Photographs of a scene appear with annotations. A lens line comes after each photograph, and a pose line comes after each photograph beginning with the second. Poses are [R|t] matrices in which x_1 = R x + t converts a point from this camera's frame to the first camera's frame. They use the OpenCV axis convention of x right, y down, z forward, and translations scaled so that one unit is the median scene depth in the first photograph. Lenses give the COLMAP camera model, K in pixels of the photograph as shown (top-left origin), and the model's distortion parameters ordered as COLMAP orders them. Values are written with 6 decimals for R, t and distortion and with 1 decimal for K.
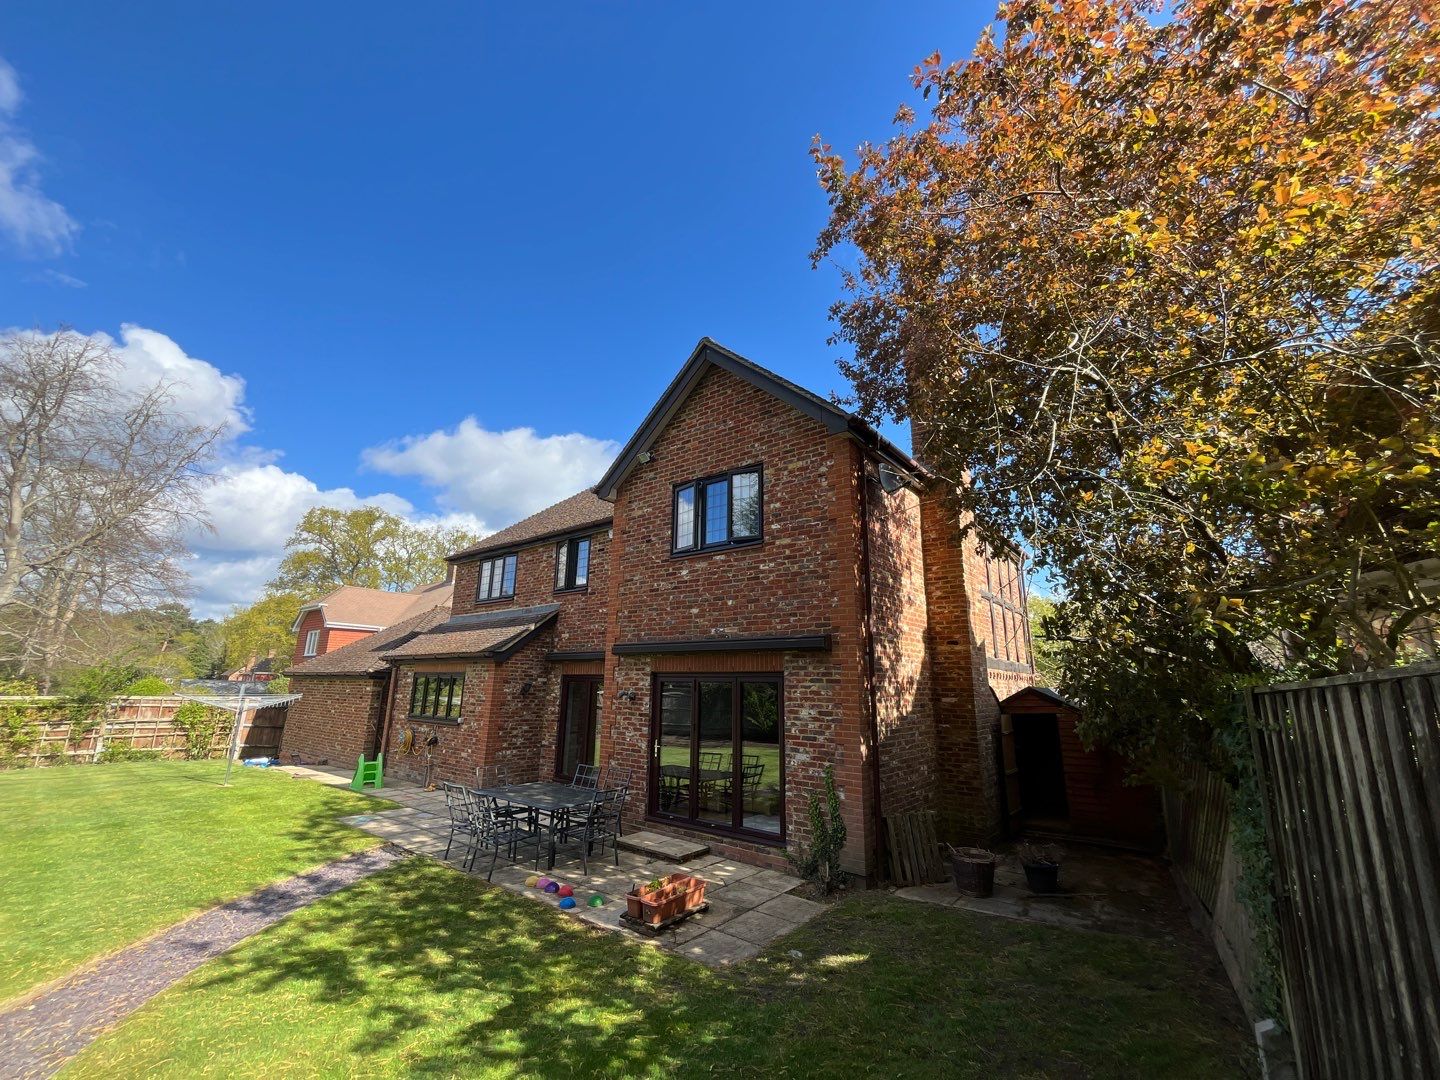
lens RADIAL K [[582.3, 0, 714.5], [0, 582.3, 543.3], [0, 0, 1]] dist [-0.001686, 0.000000]
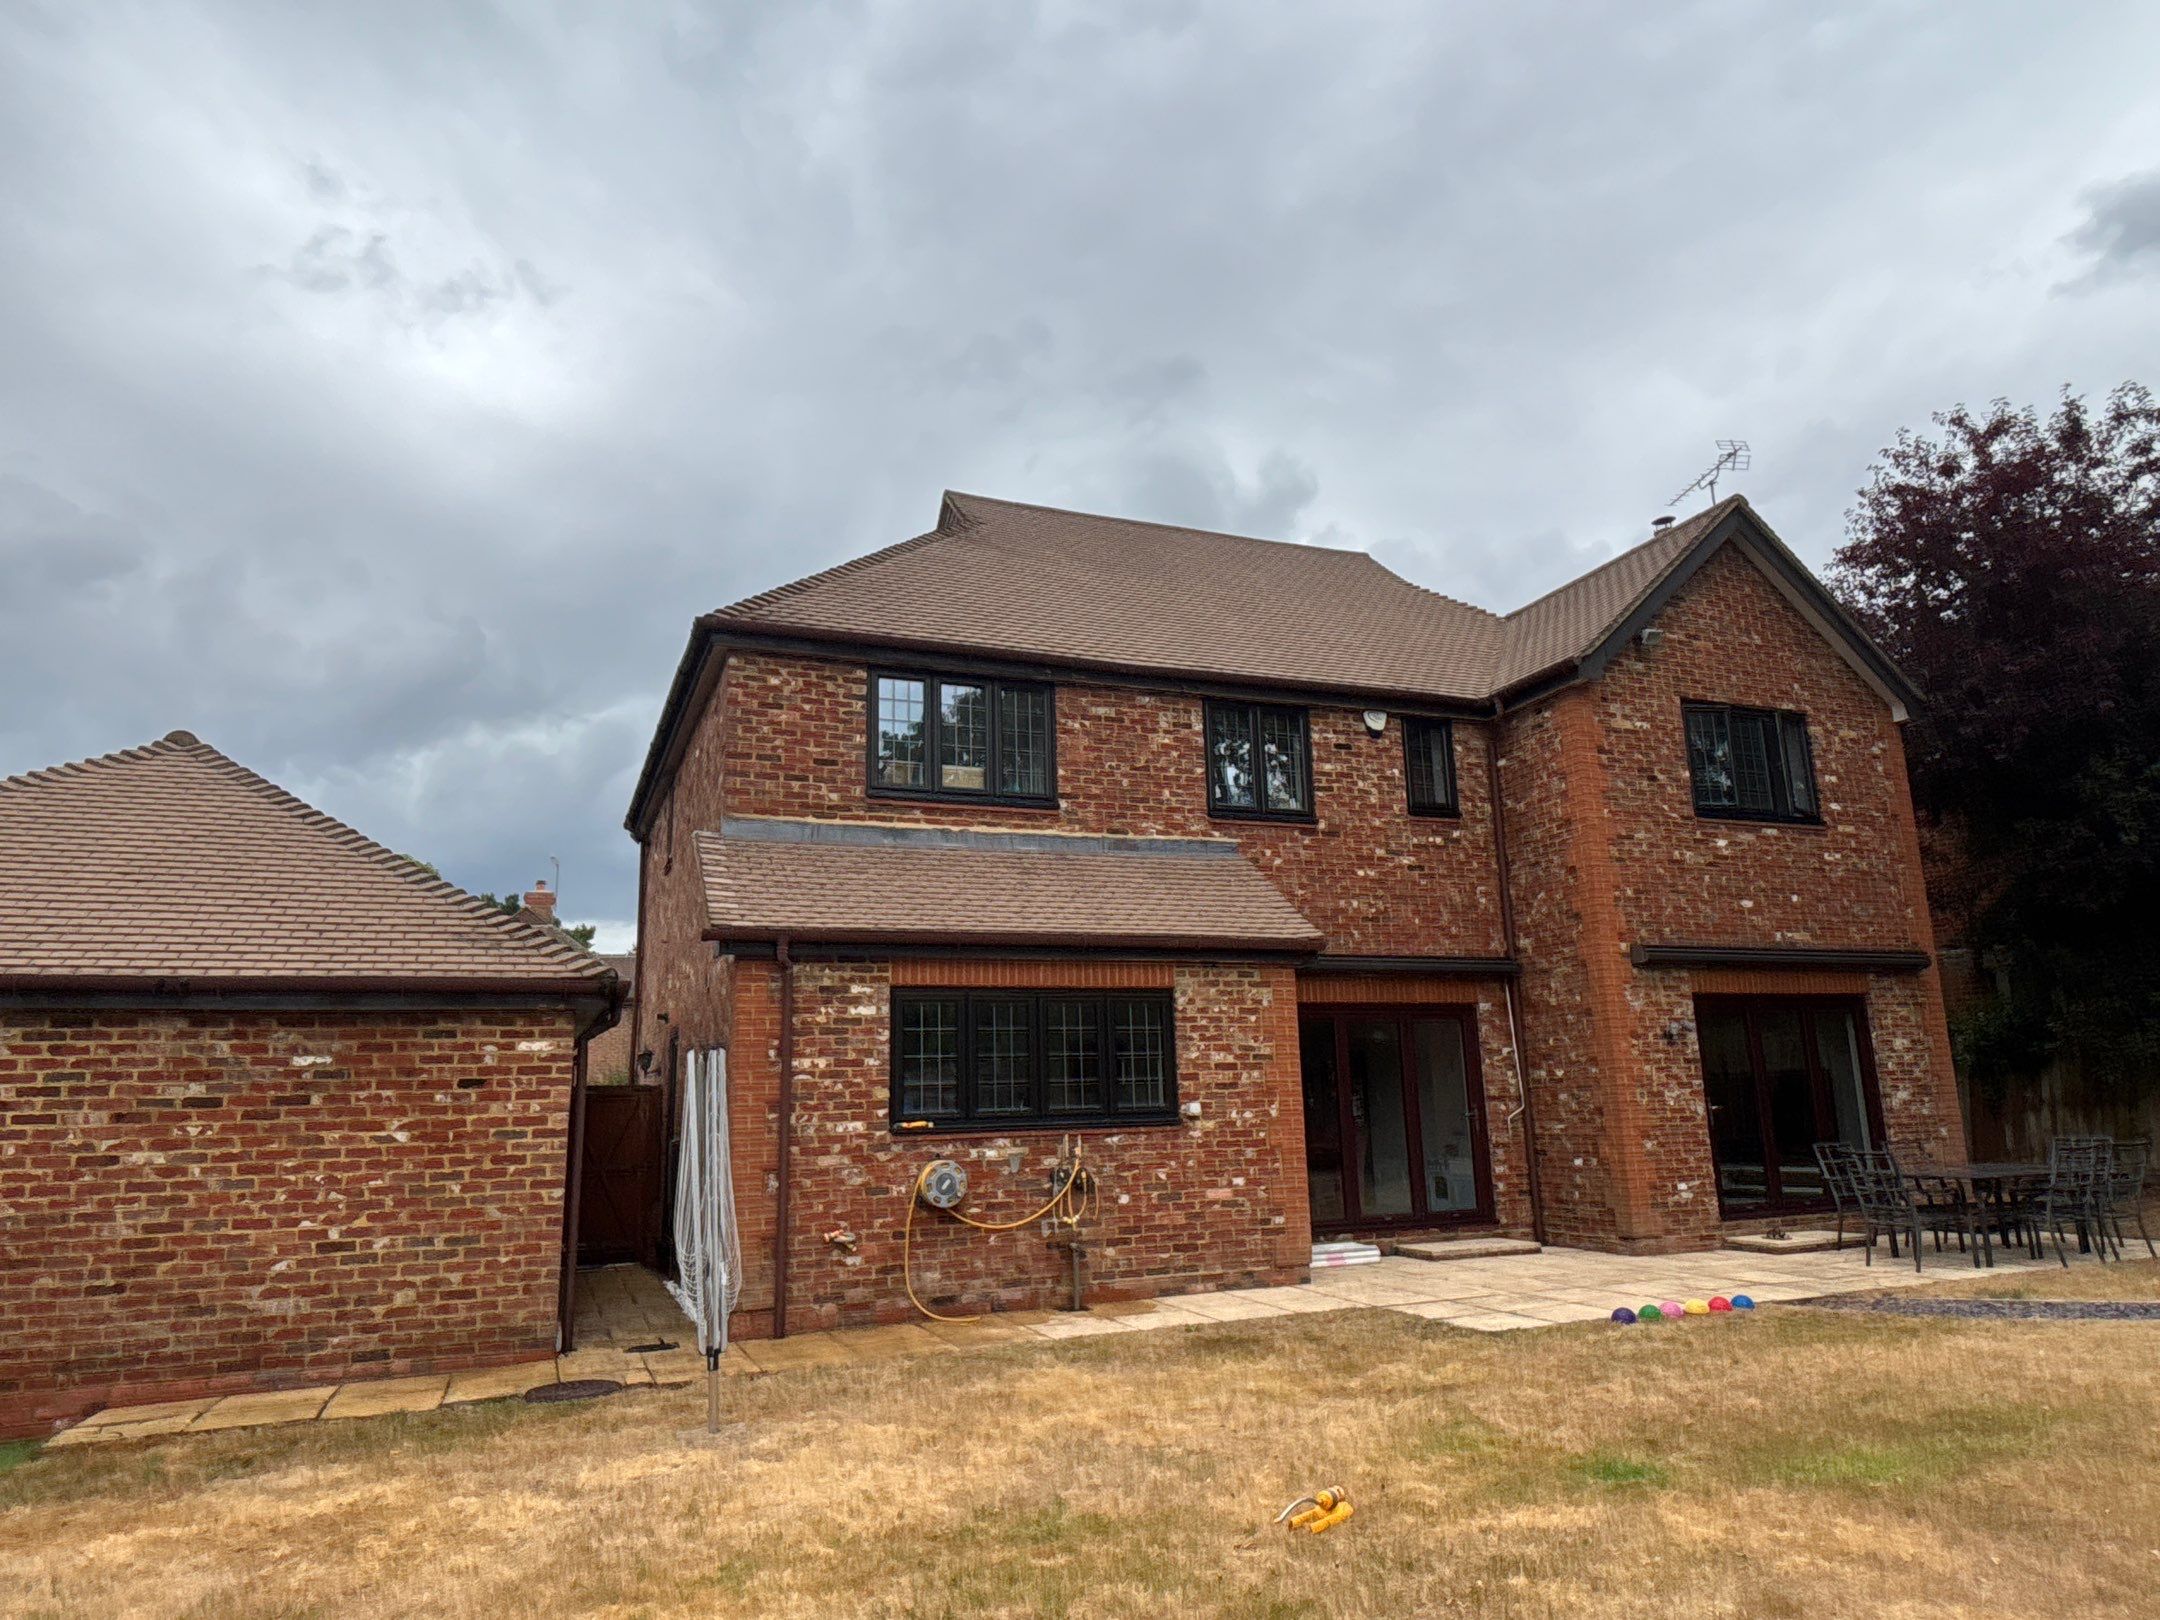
lens RADIAL K [[1342.2, 0, 1076.2], [0, 1342.2, 812.8], [0, 0, 1]] dist [0.054266, -0.082534]
pose [[0.490167, 0.155051, 0.857727, -1.783069], [-0.173127, 0.981763, -0.078536, 0.272550], [-0.854262, -0.109999, 0.508072, 0.889832]]
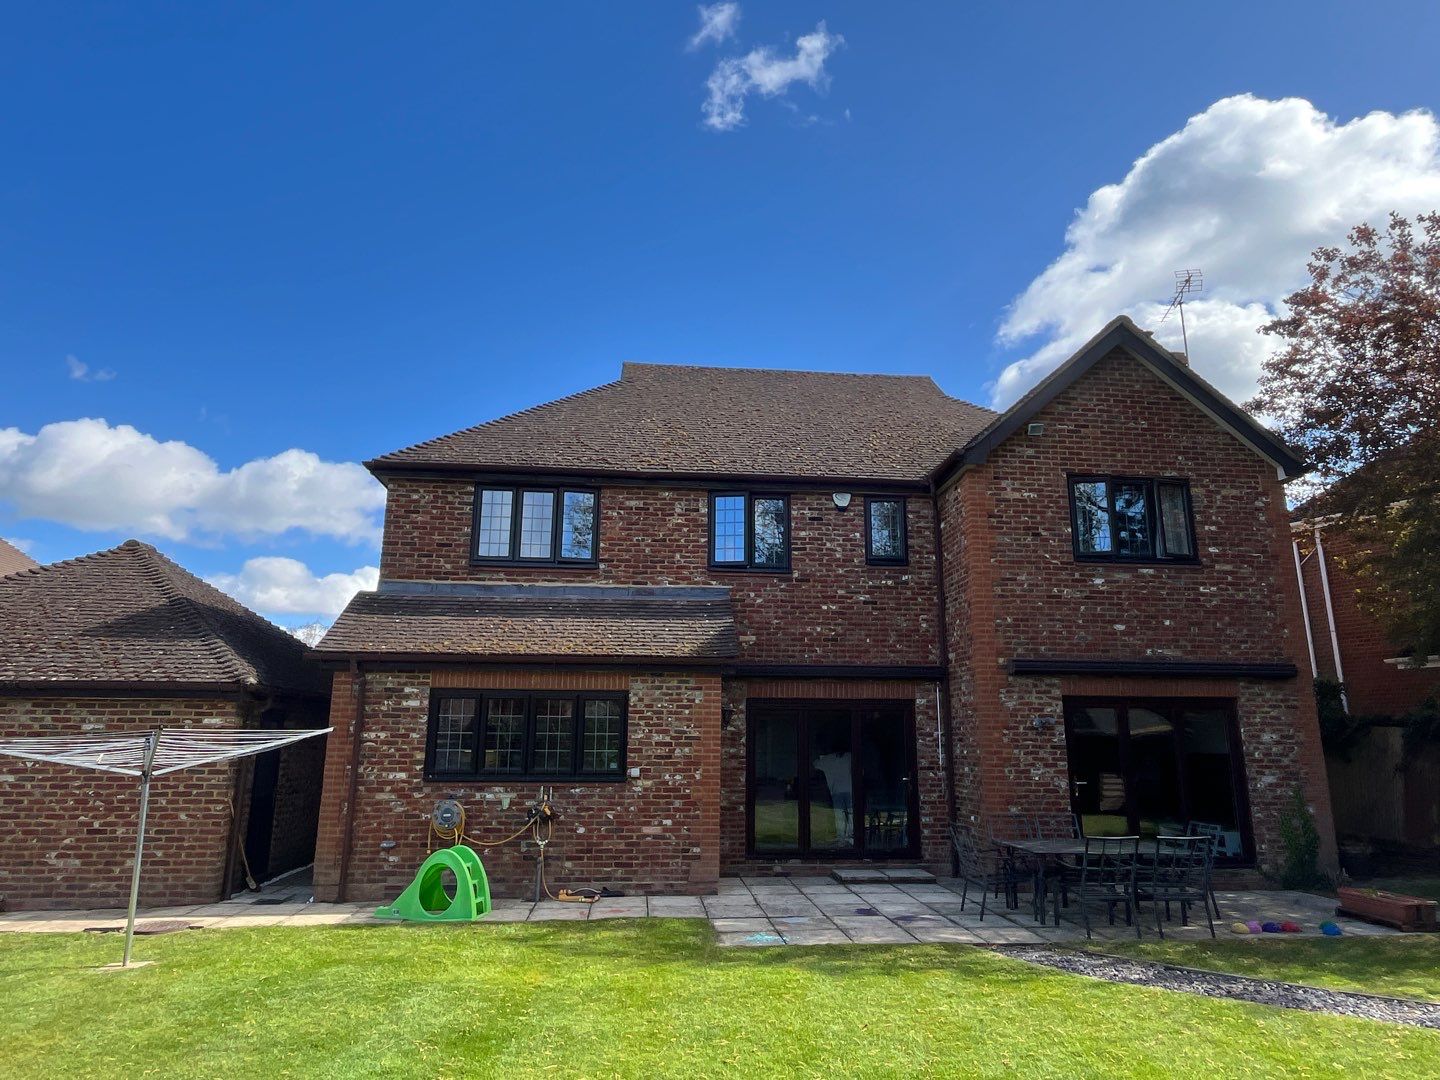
lens RADIAL K [[859.6, 0, 710.9], [0, 859.6, 541.0], [0, 0, 1]] dist [-0.002894, 0.000733]
pose [[0.720562, 0.144014, 0.678270, -1.391698], [-0.160438, 0.986276, -0.038970, 0.138622], [-0.674574, -0.080740, 0.733779, 0.481943]]
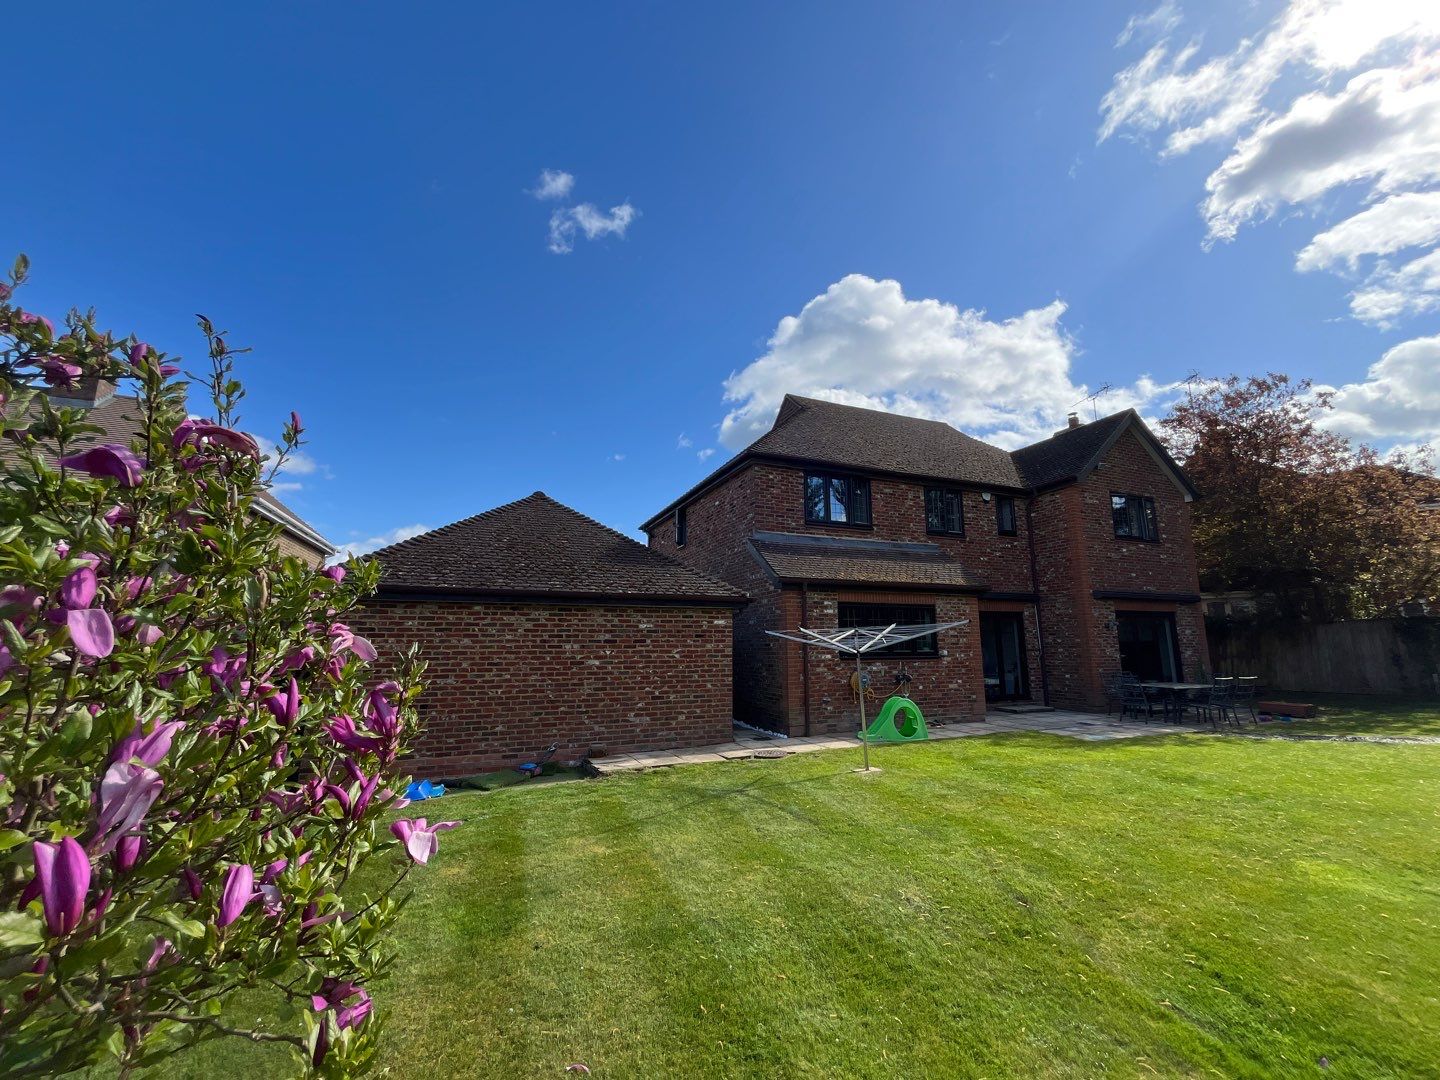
lens RADIAL K [[582.3, 0, 714.5], [0, 582.3, 543.3], [0, 0, 1]] dist [-0.001686, 0.000000]
pose [[0.482483, 0.131583, 0.865965, -2.089723], [-0.199023, 0.979261, -0.037910, 0.333665], [-0.852995, -0.154056, 0.498665, 1.221352]]
